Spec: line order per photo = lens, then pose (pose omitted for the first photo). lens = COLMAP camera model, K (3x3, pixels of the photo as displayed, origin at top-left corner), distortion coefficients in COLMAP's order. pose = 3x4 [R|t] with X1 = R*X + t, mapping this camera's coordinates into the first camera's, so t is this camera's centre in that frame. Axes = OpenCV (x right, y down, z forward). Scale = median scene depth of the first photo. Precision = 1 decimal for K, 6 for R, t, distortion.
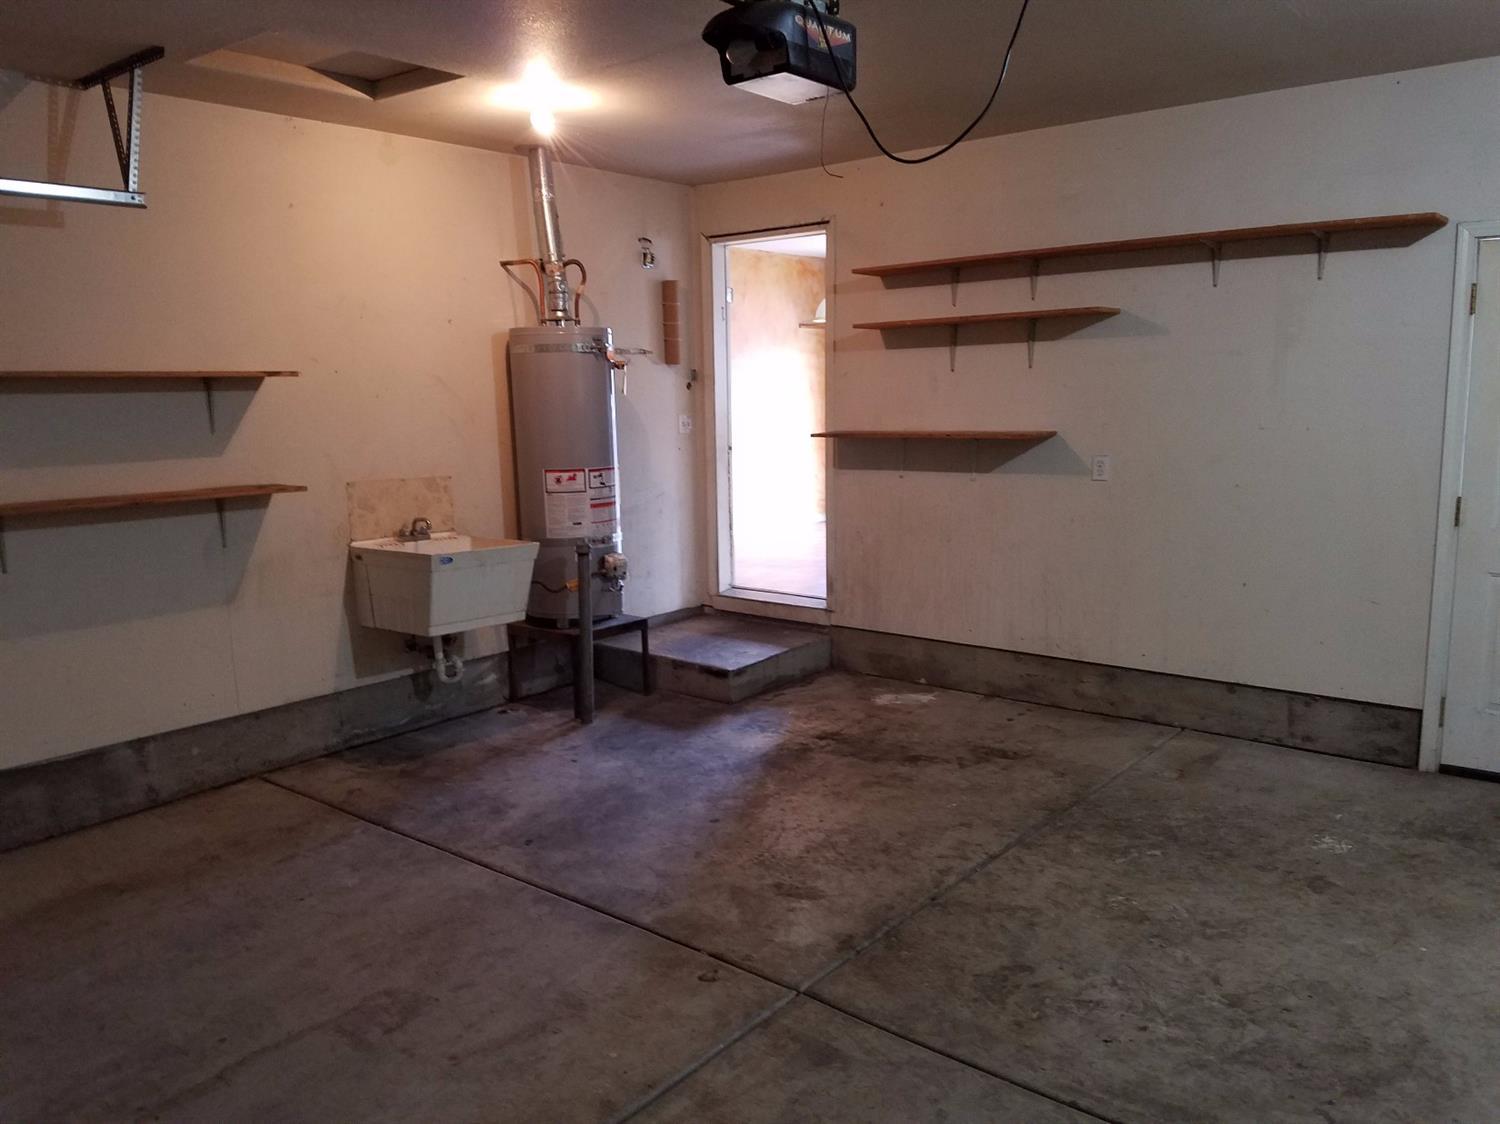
lens RADIAL K [[1165.4, 0, 749.9], [0, 1165.4, 563.0], [0, 0, 1]] dist [0.075878, -0.123194]
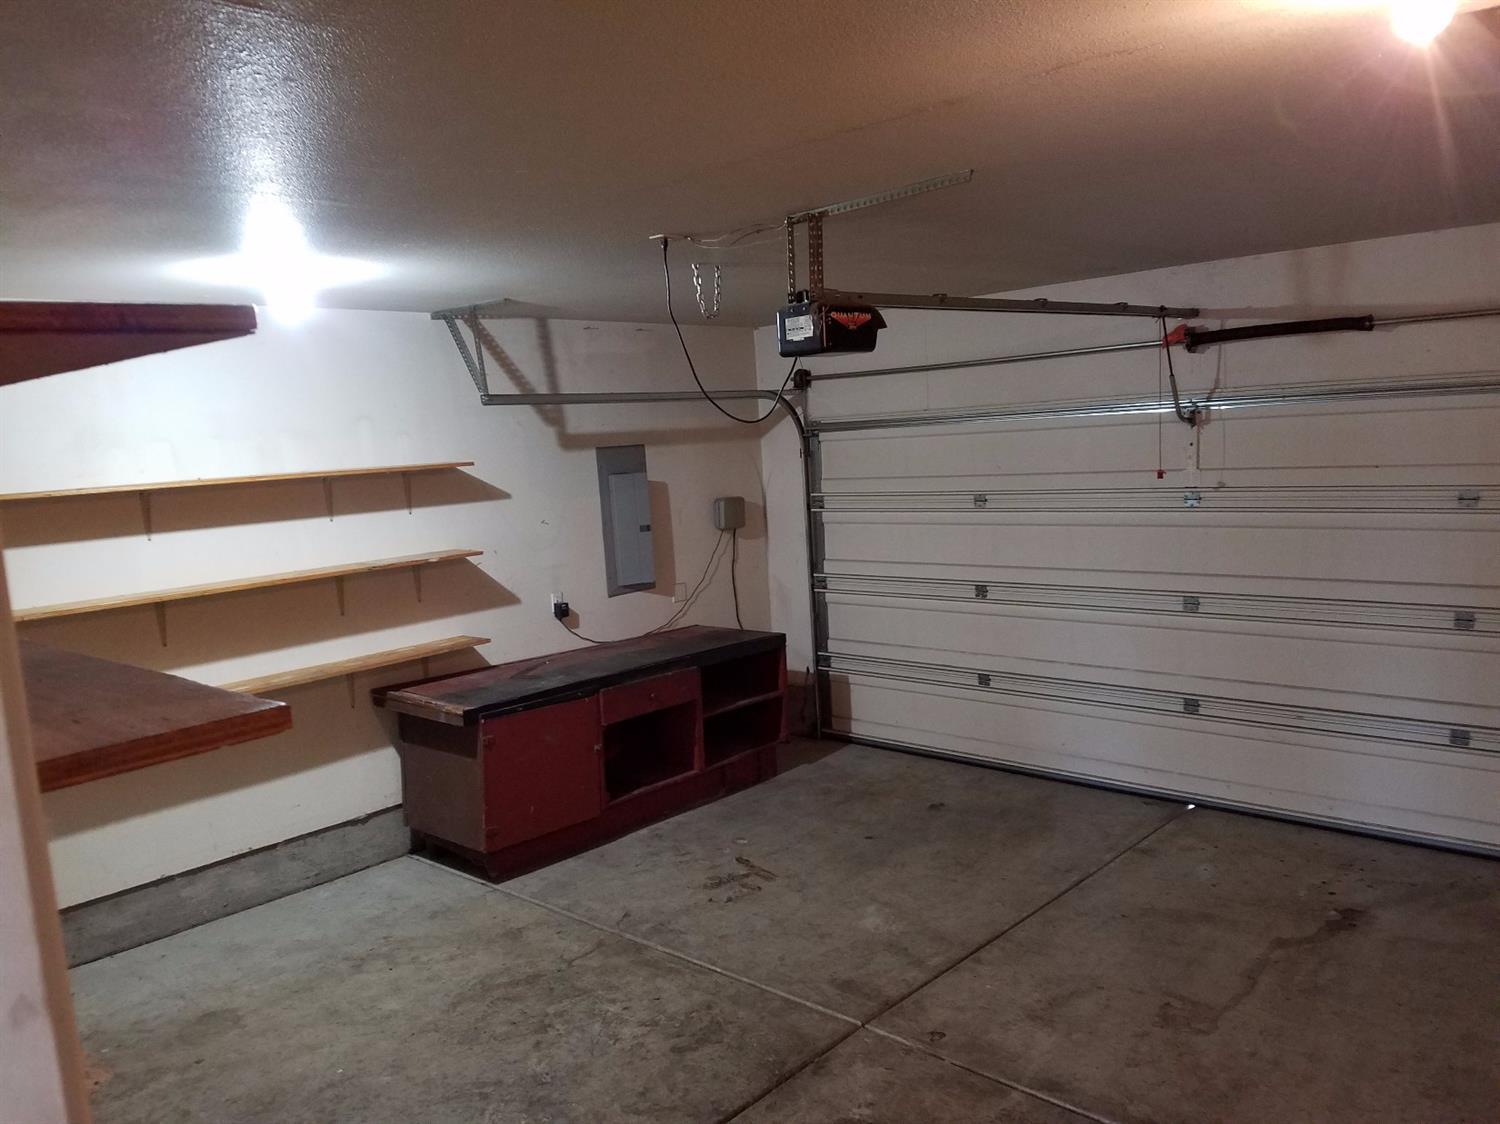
lens RADIAL K [[1165.4, 0, 750.1], [0, 1165.4, 564.3], [0, 0, 1]] dist [0.075878, -0.123194]
pose [[-0.995114, 0.073855, 0.065533, 0.044595], [0.088846, 0.959316, 0.267991, -0.493276], [-0.043074, 0.272504, -0.961190, 2.184458]]
